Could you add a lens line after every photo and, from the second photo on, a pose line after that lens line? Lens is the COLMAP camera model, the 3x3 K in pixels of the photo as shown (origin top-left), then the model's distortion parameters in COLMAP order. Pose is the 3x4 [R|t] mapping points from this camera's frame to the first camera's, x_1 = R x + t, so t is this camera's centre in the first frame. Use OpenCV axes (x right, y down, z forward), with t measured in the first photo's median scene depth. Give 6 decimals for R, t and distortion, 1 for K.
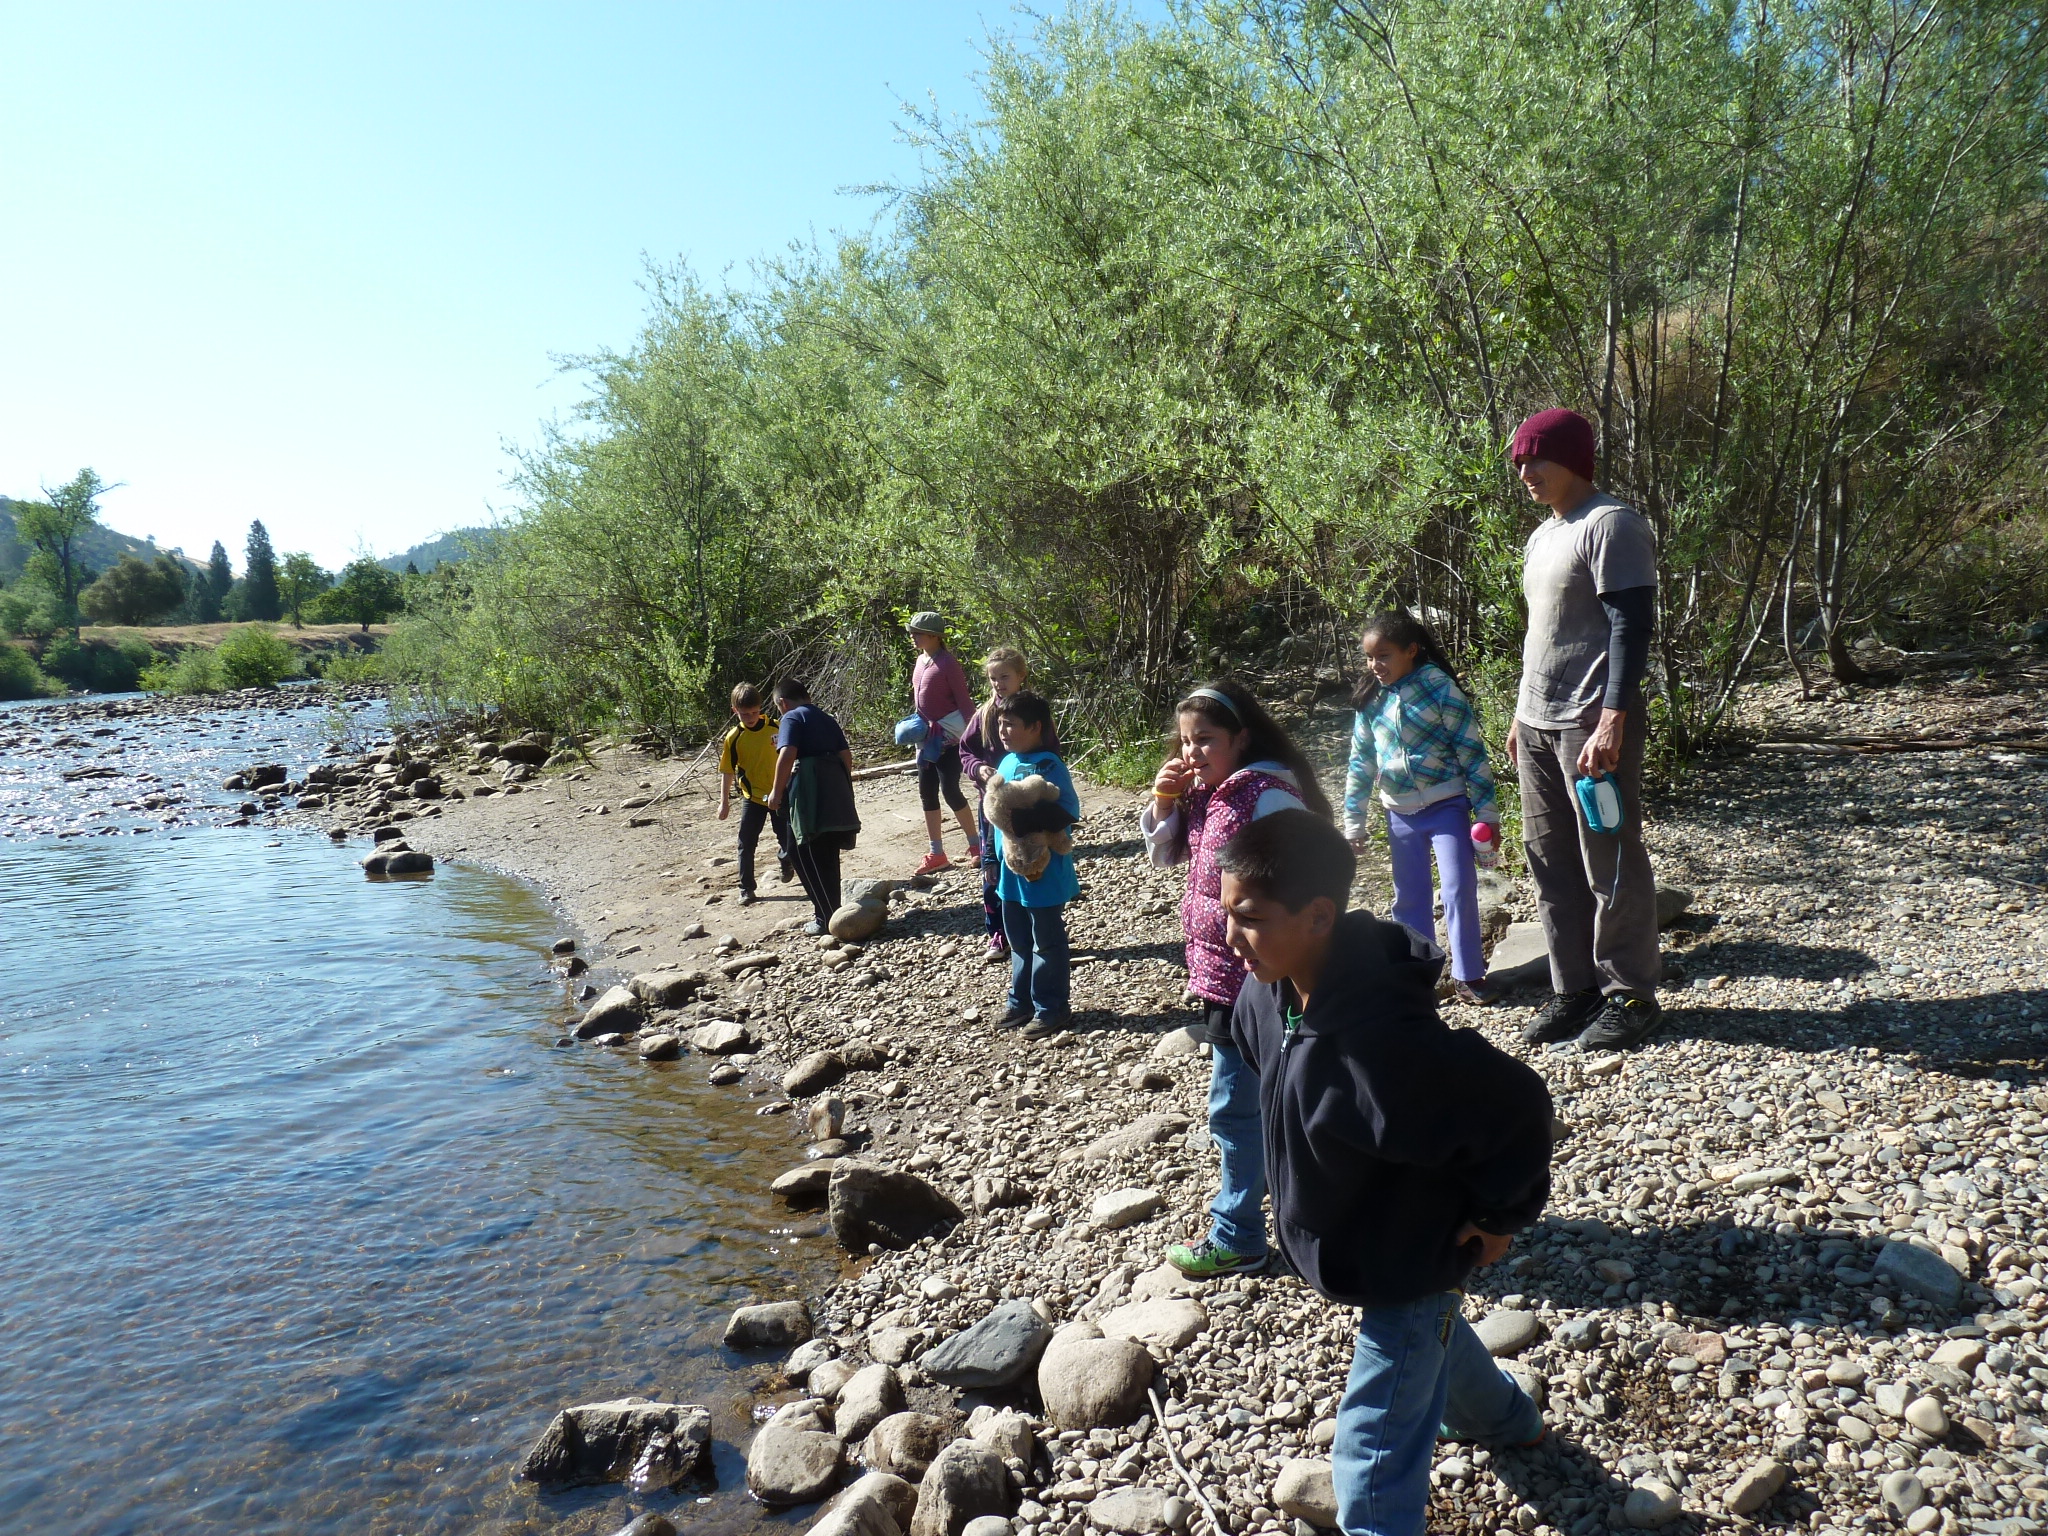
lens RADIAL K [[1498.6, 0, 1024.0], [0, 1498.6, 768.0], [0, 0, 1]] dist [-0.040690, 0.011724]
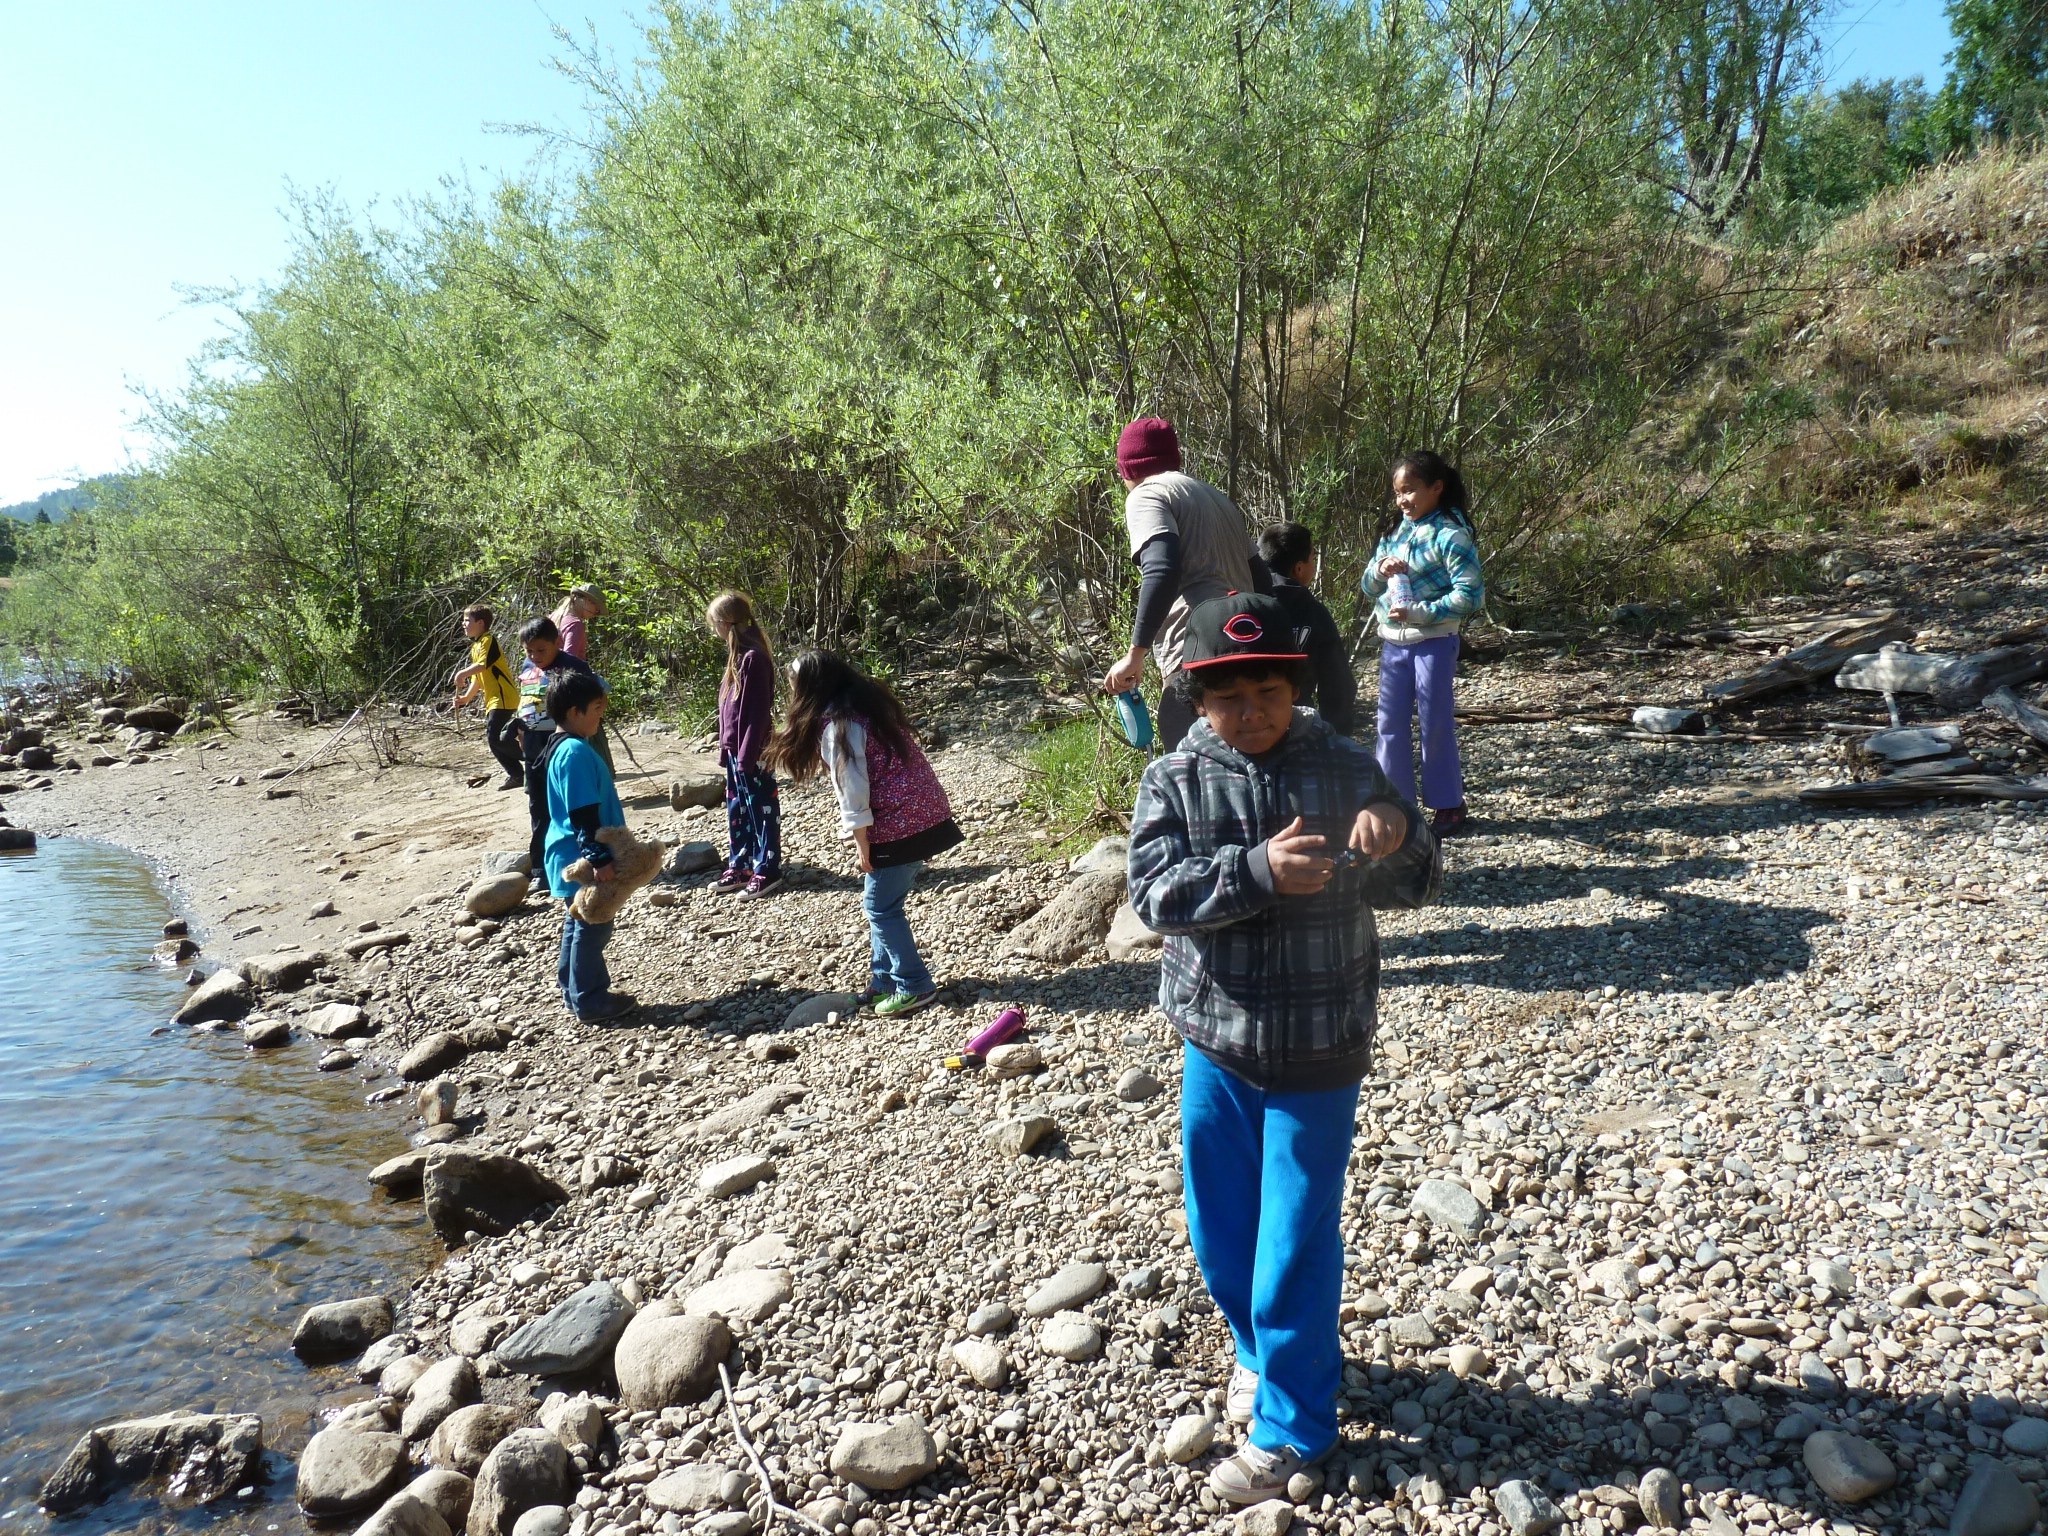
lens RADIAL K [[1495.6, 0, 1024.7], [0, 1495.6, 782.2], [0, 0, 1]] dist [-0.042878, 0.011893]
pose [[0.981071, -0.003232, 0.193620, 0.052461], [-0.002518, 0.999563, 0.029444, 0.000953], [-0.193631, -0.029374, 0.980635, 0.003688]]
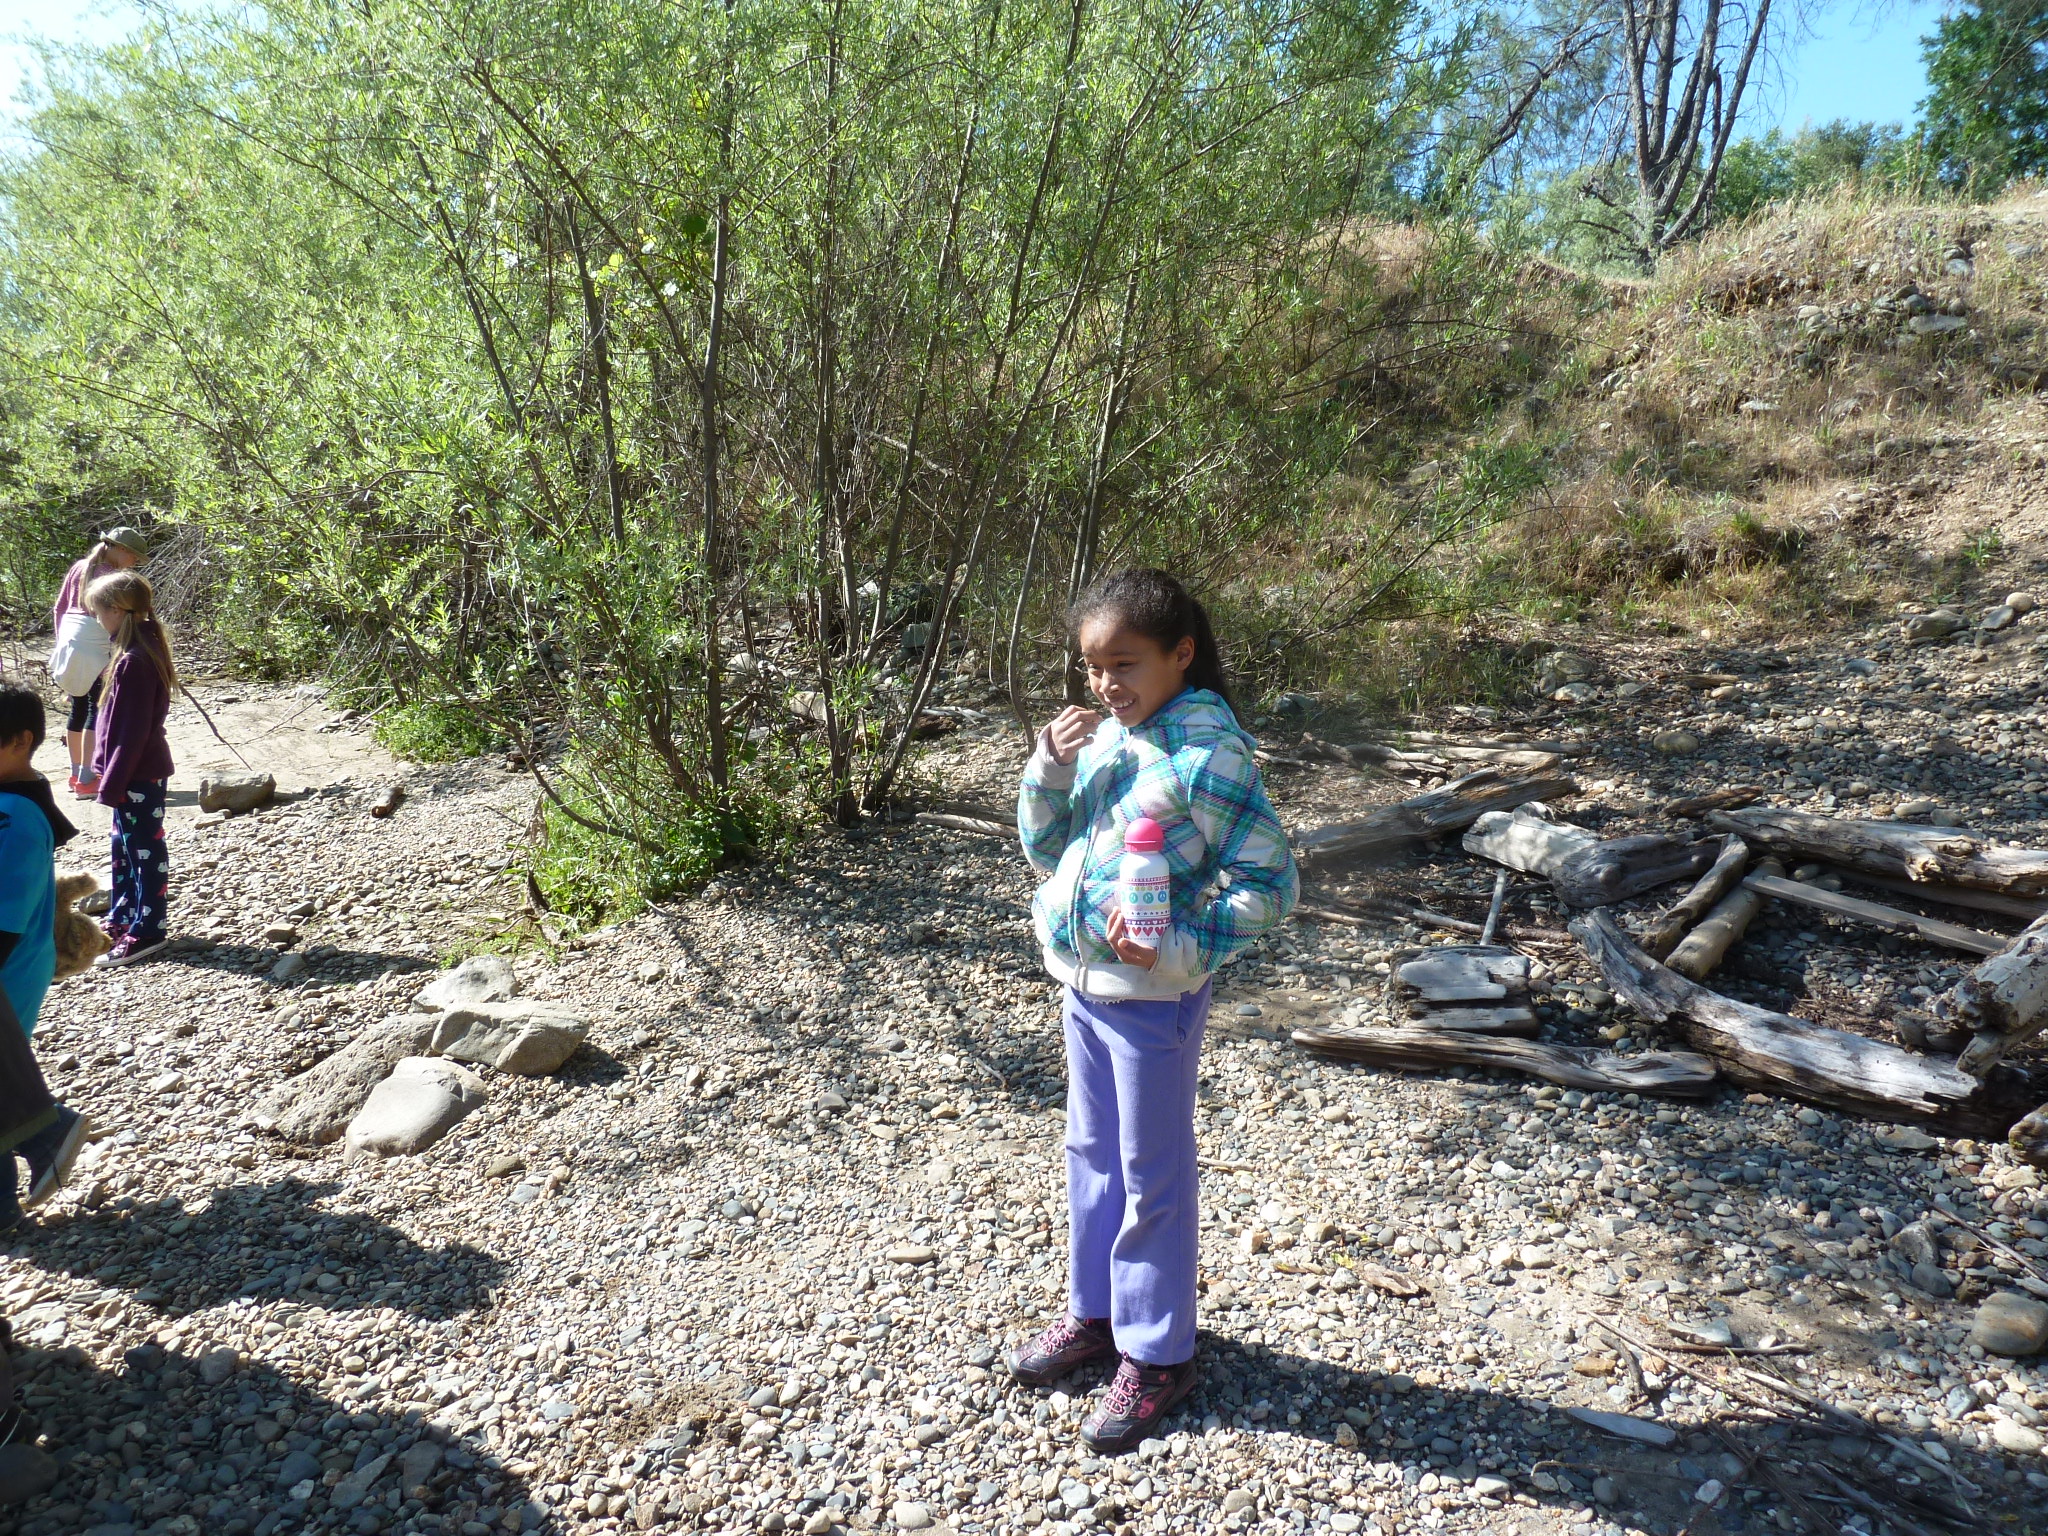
lens RADIAL K [[1495.6, 0, 1024.7], [0, 1495.6, 782.2], [0, 0, 1]] dist [-0.042878, 0.011893]
pose [[0.969389, 0.086415, 0.229822, 0.430623], [-0.101394, 0.993371, 0.054163, -0.101345], [-0.223618, -0.075807, 0.971724, 0.207584]]
